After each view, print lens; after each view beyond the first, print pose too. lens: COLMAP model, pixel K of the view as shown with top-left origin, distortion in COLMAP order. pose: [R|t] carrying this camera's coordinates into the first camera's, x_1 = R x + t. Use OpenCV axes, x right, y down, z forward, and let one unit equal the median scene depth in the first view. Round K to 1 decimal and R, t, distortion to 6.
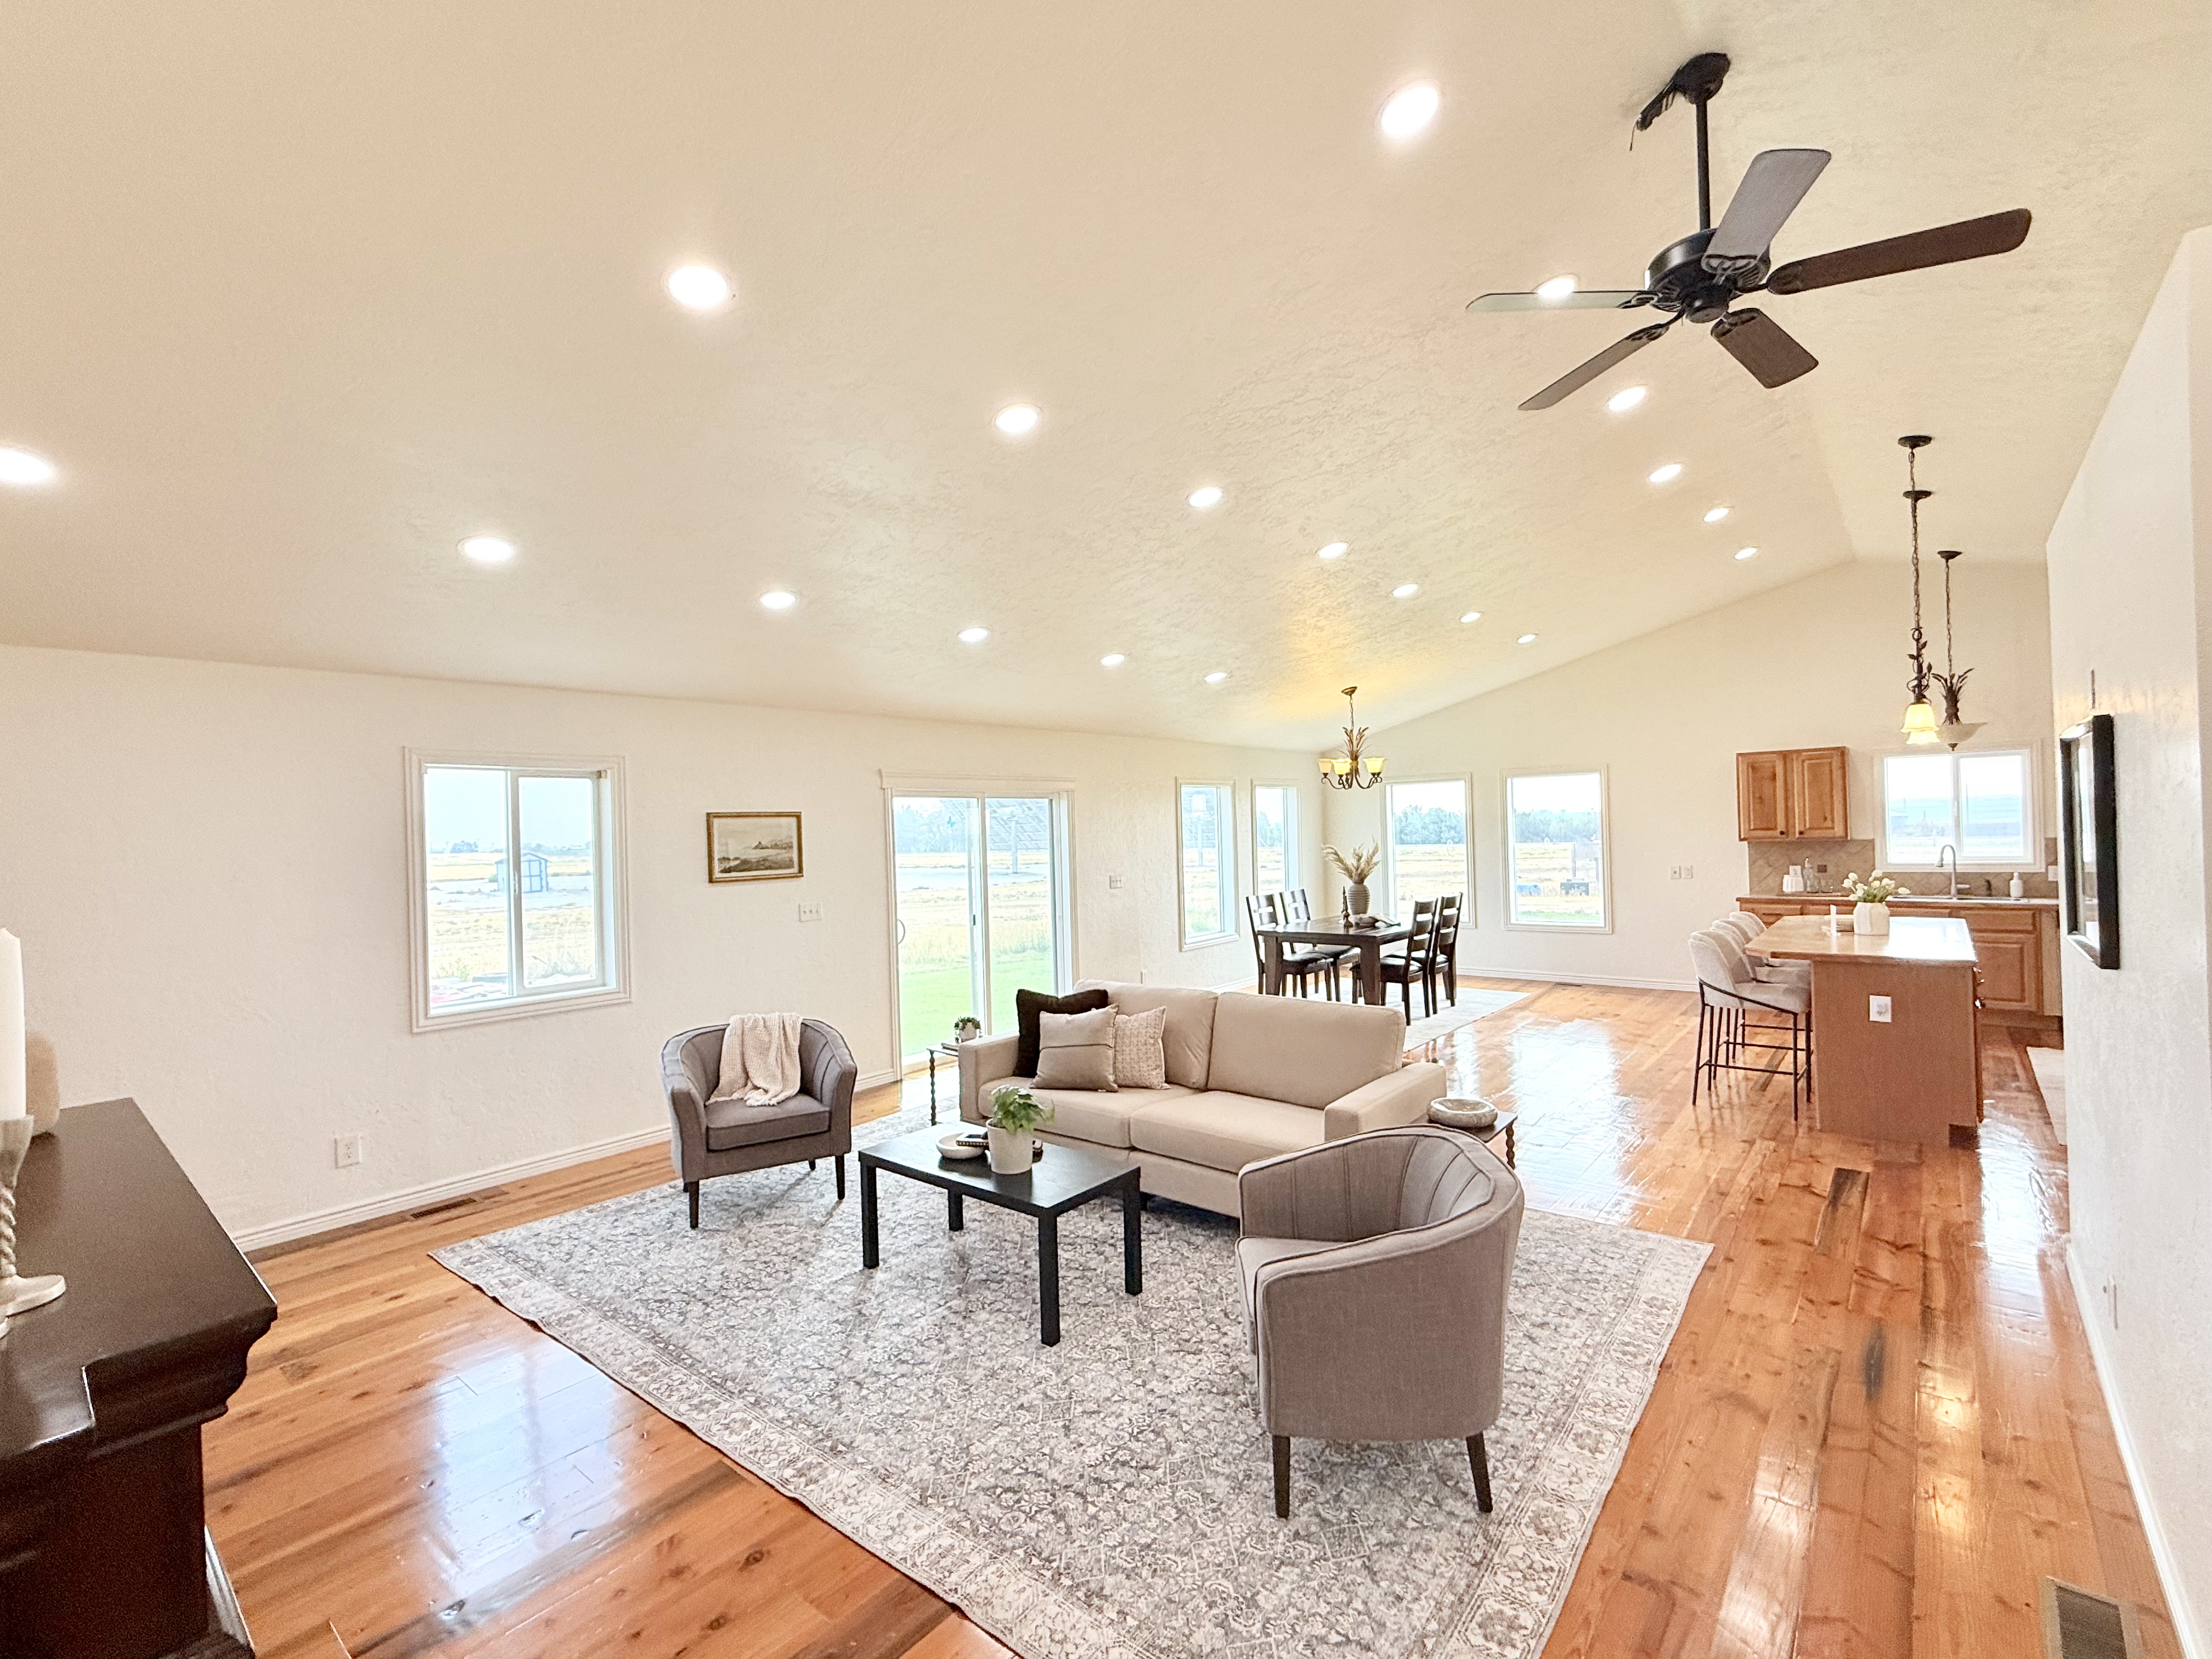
lens RADIAL K [[997.7, 0, 1106.0], [0, 997.7, 829.5], [0, 0, 1]] dist [0.002774, 0.000410]
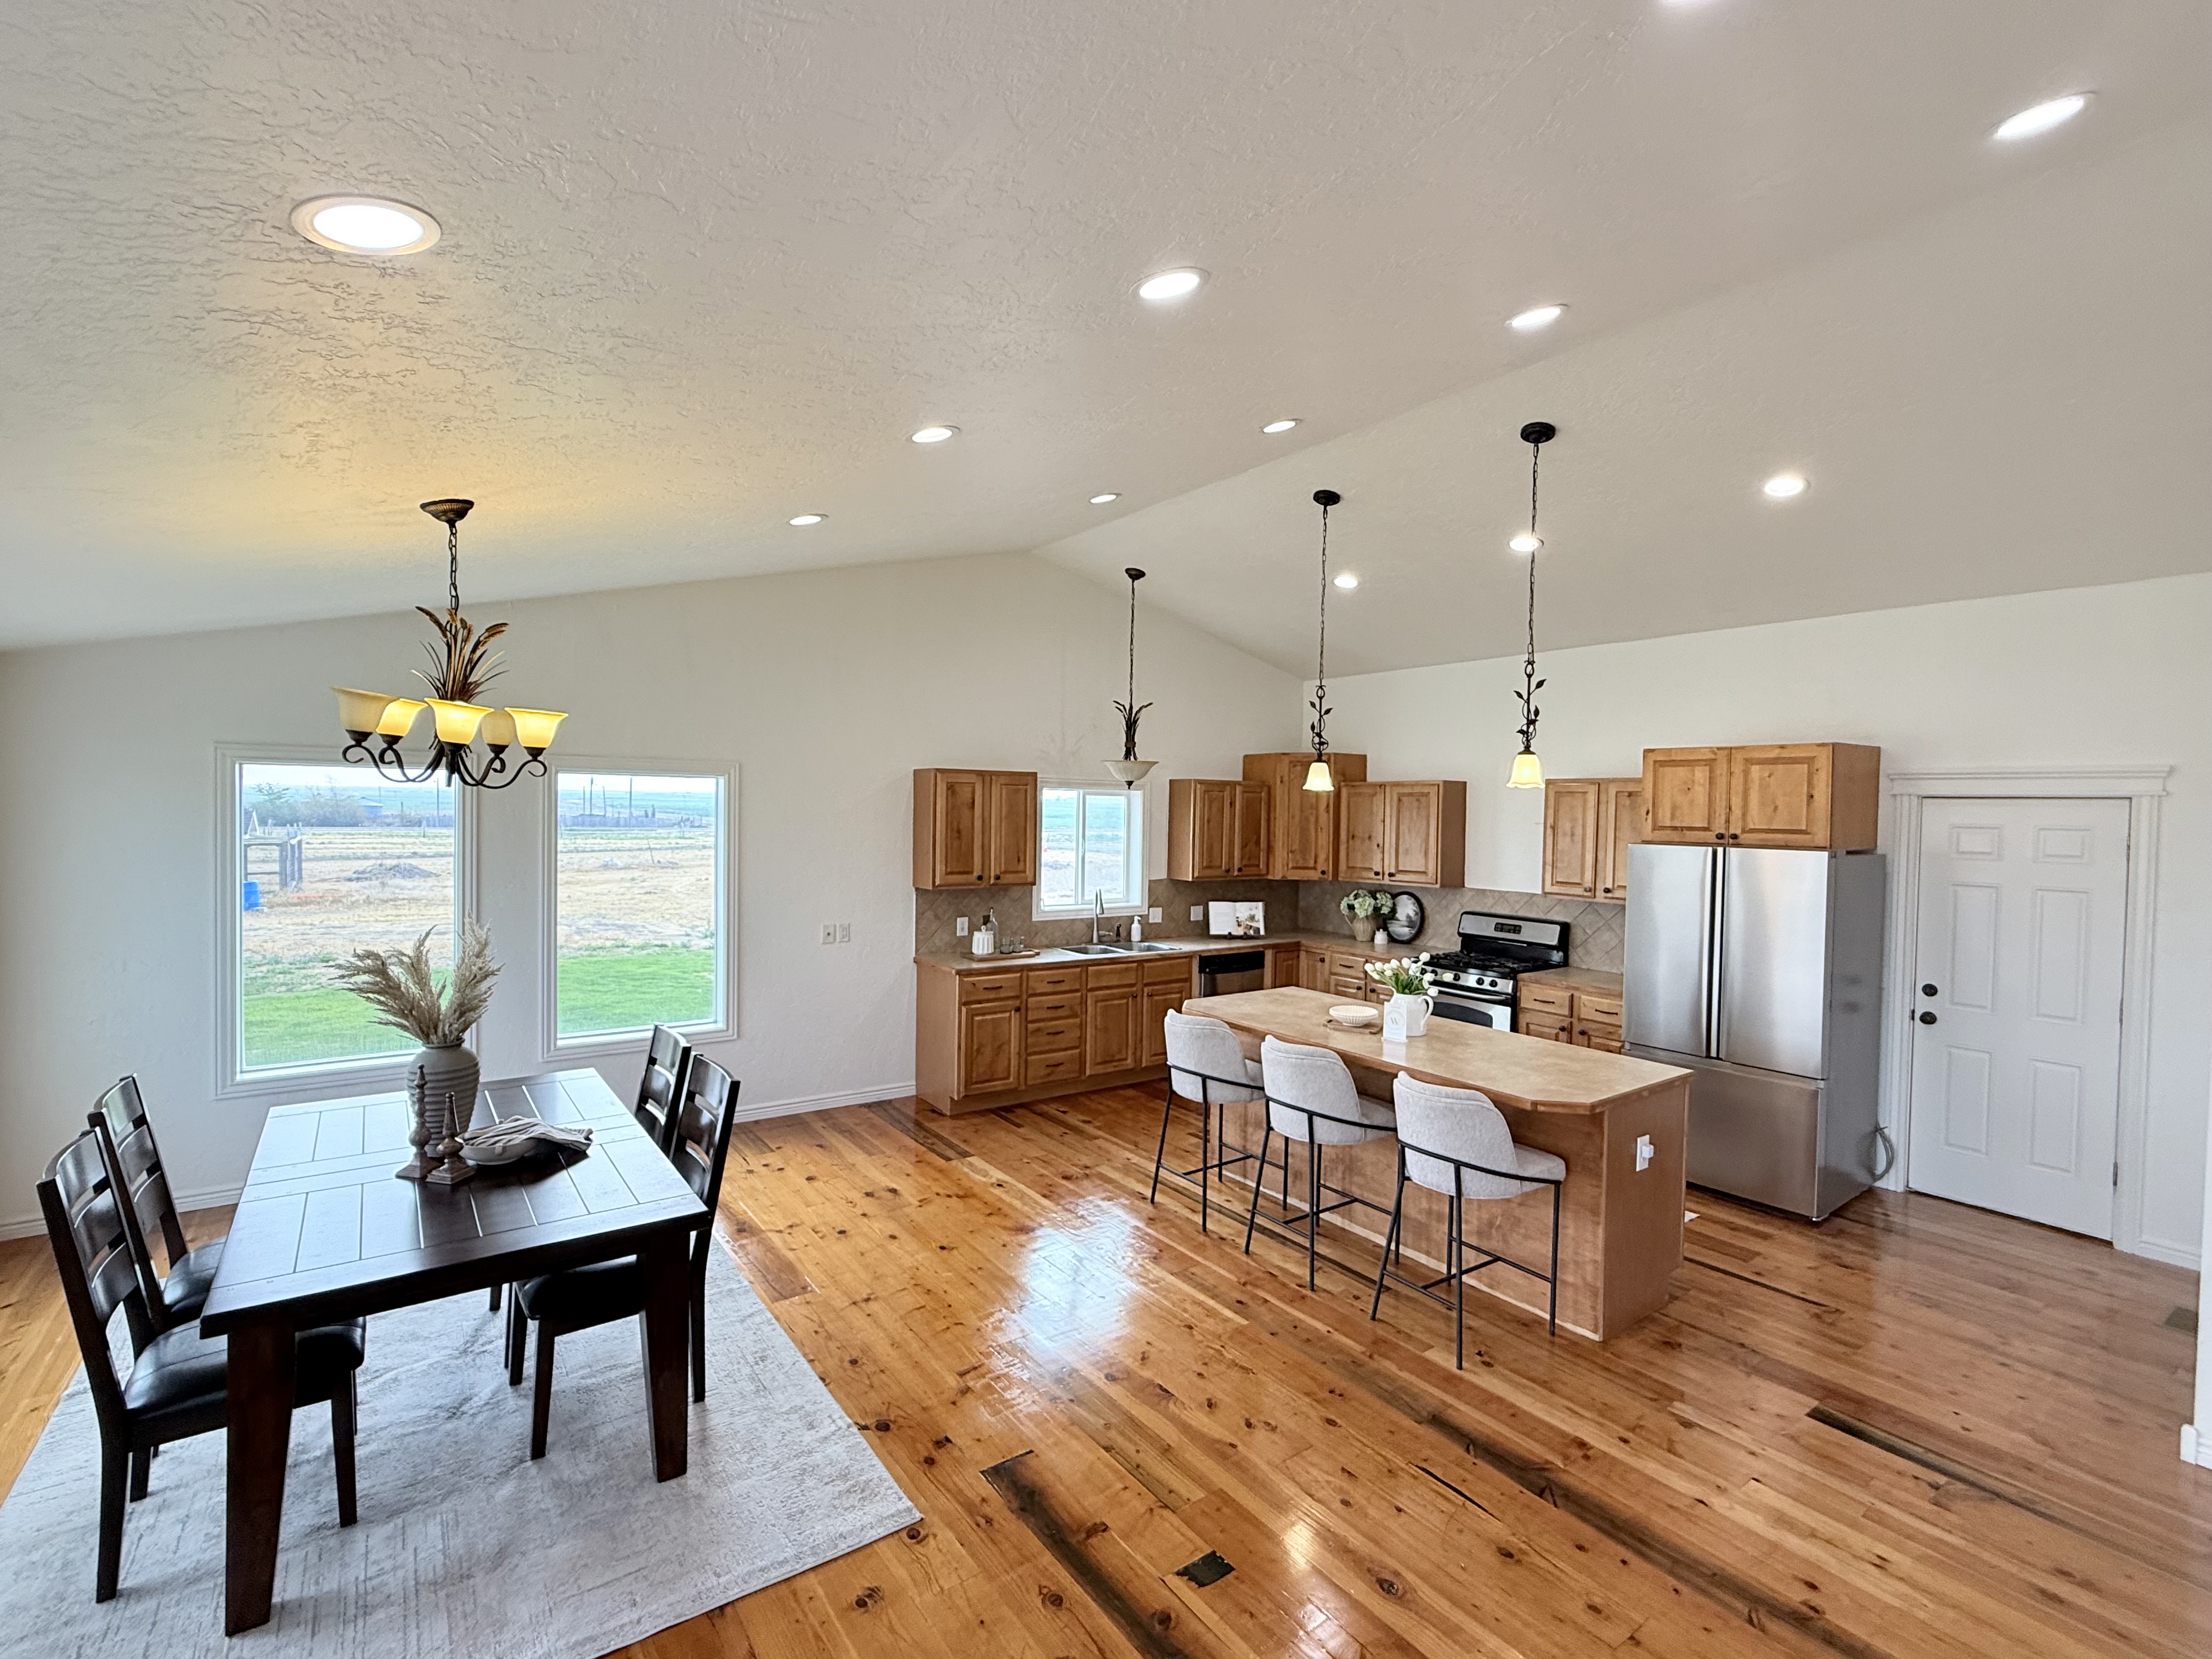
lens RADIAL K [[1000.7, 0, 1104.3], [0, 1000.7, 826.7], [0, 0, 1]] dist [0.000199, 0.000353]
pose [[0.244370, 0.017833, 0.969518, -0.059944], [-0.027826, 0.999548, -0.011371, -0.040147], [-0.969283, -0.024199, 0.244756, 0.974348]]
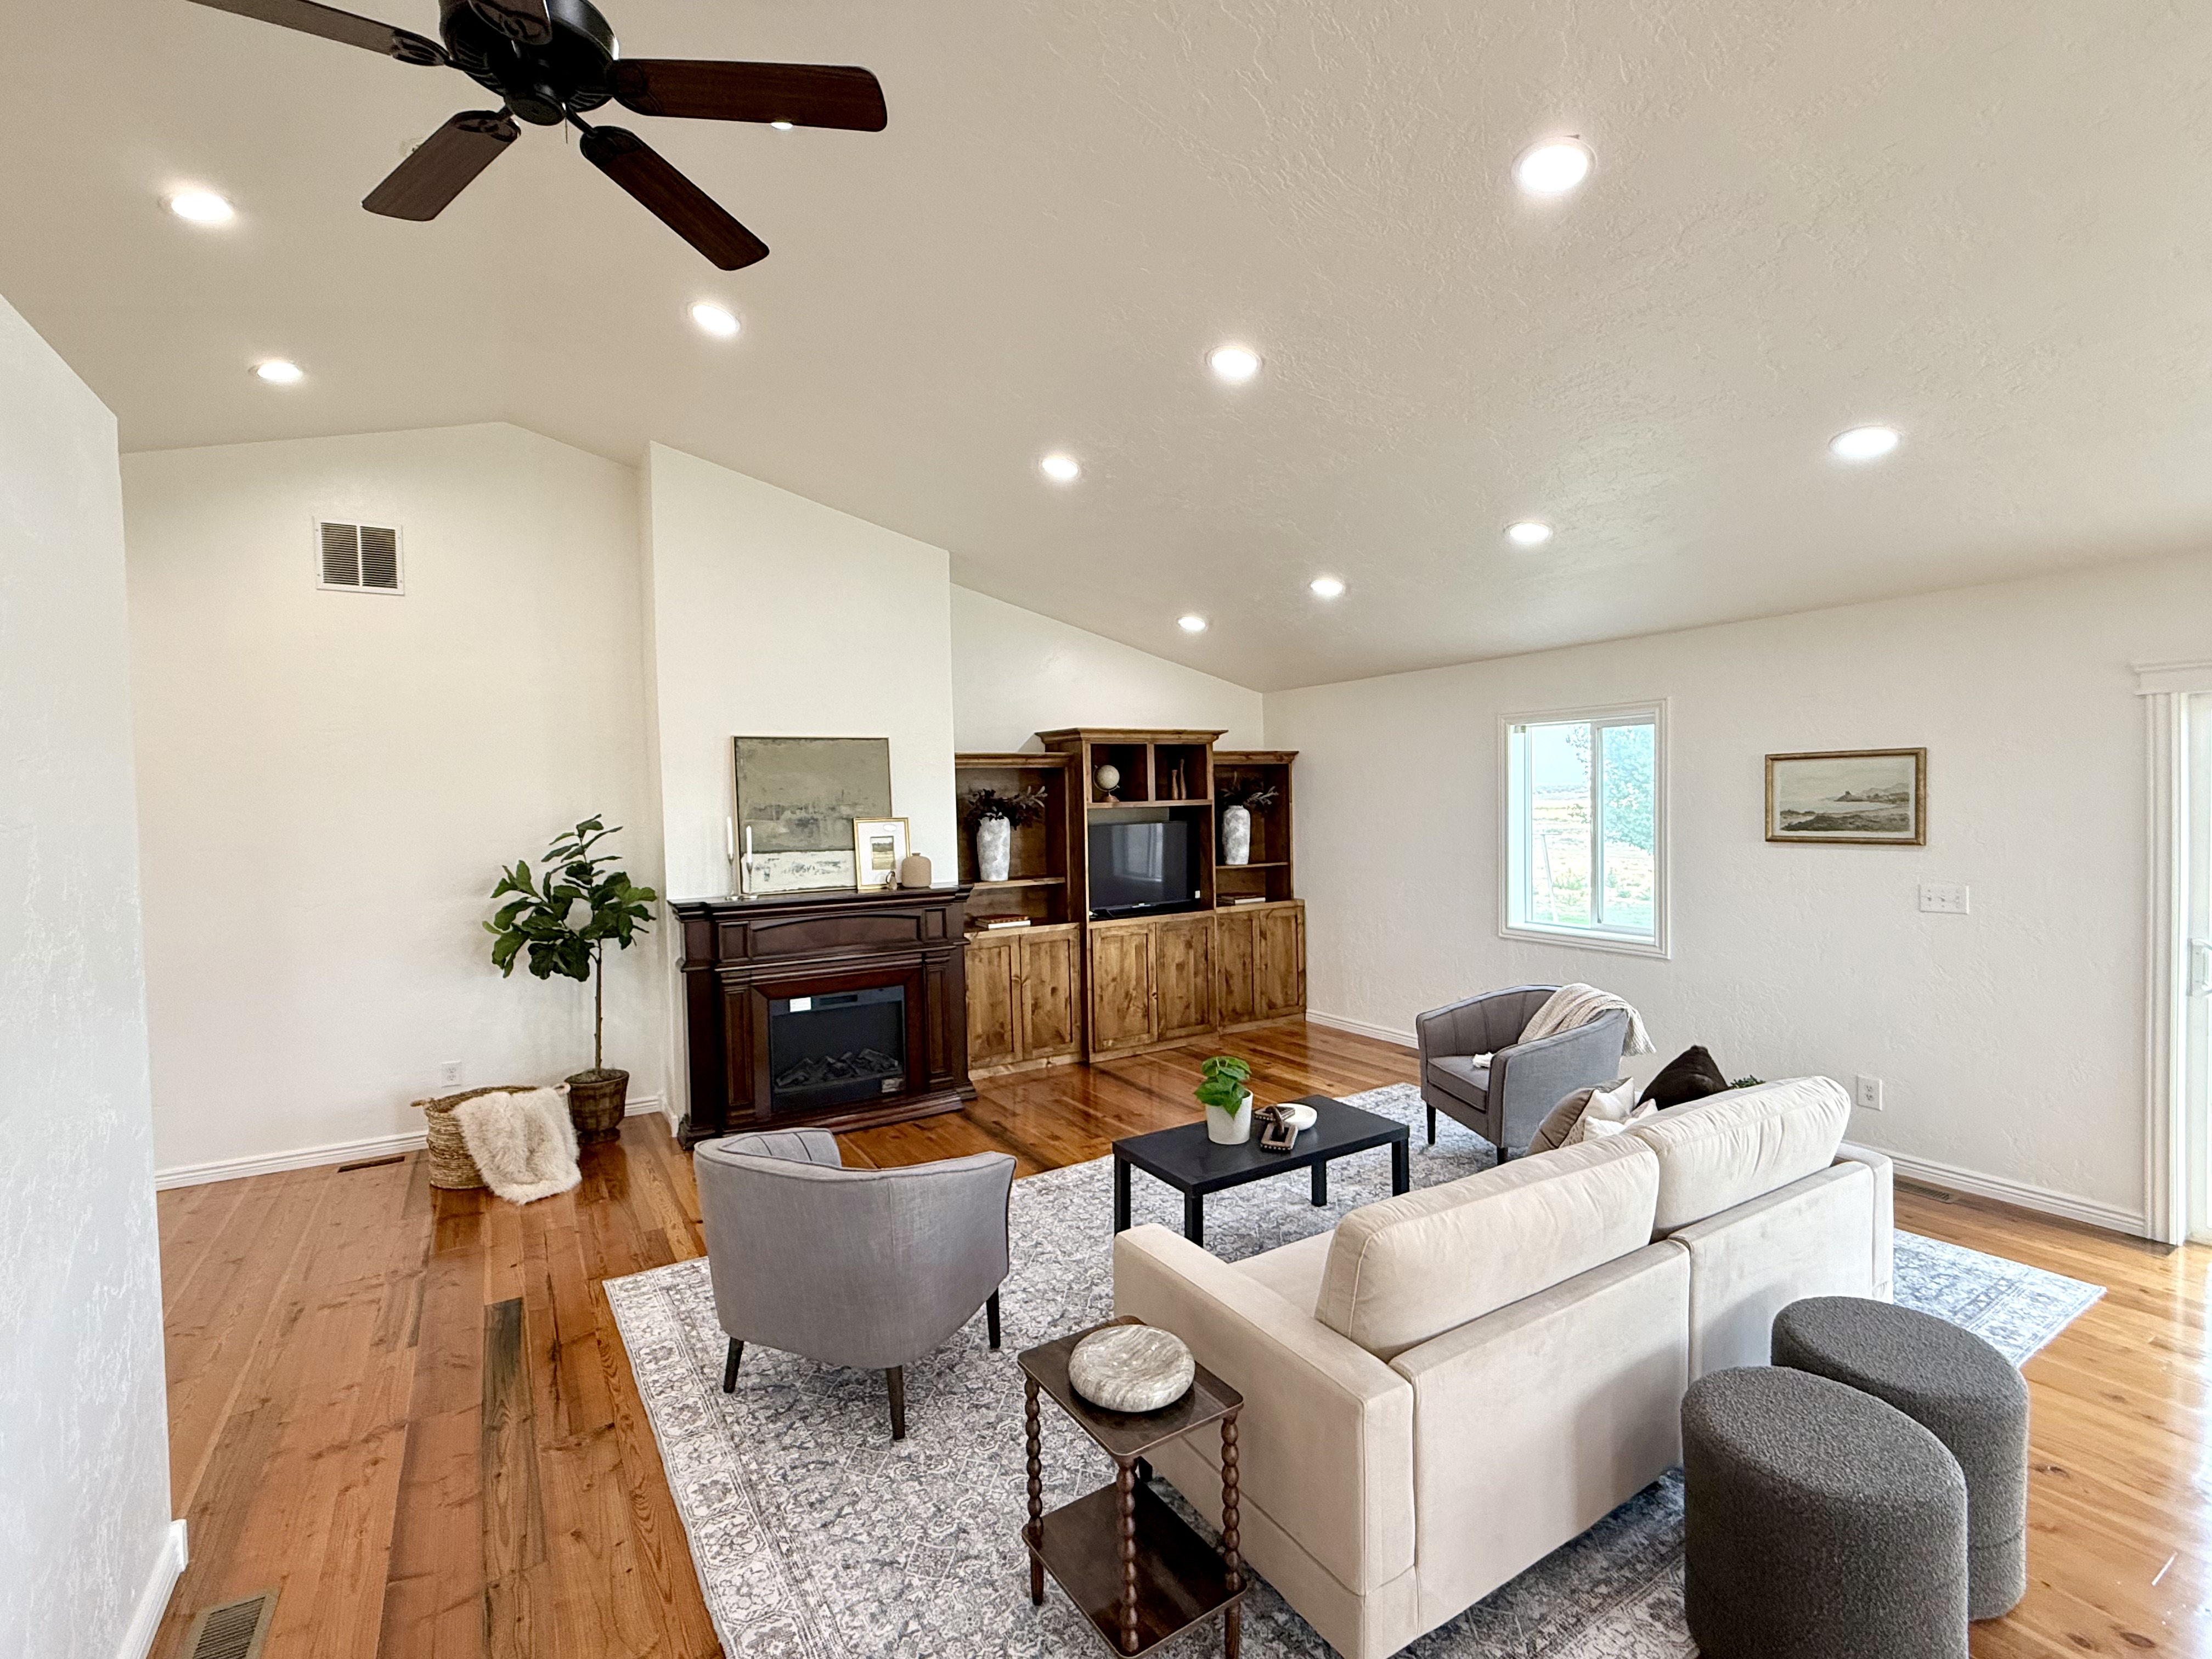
lens RADIAL K [[1008.2, 0, 1100.5], [0, 1008.2, 830.1], [0, 0, 1]] dist [-0.000113, 0.000232]
pose [[-0.324714, 0.068230, -0.943348, 0.513508], [0.032905, 0.997606, 0.060828, -0.021775], [0.945240, -0.011289, -0.326181, 0.701502]]
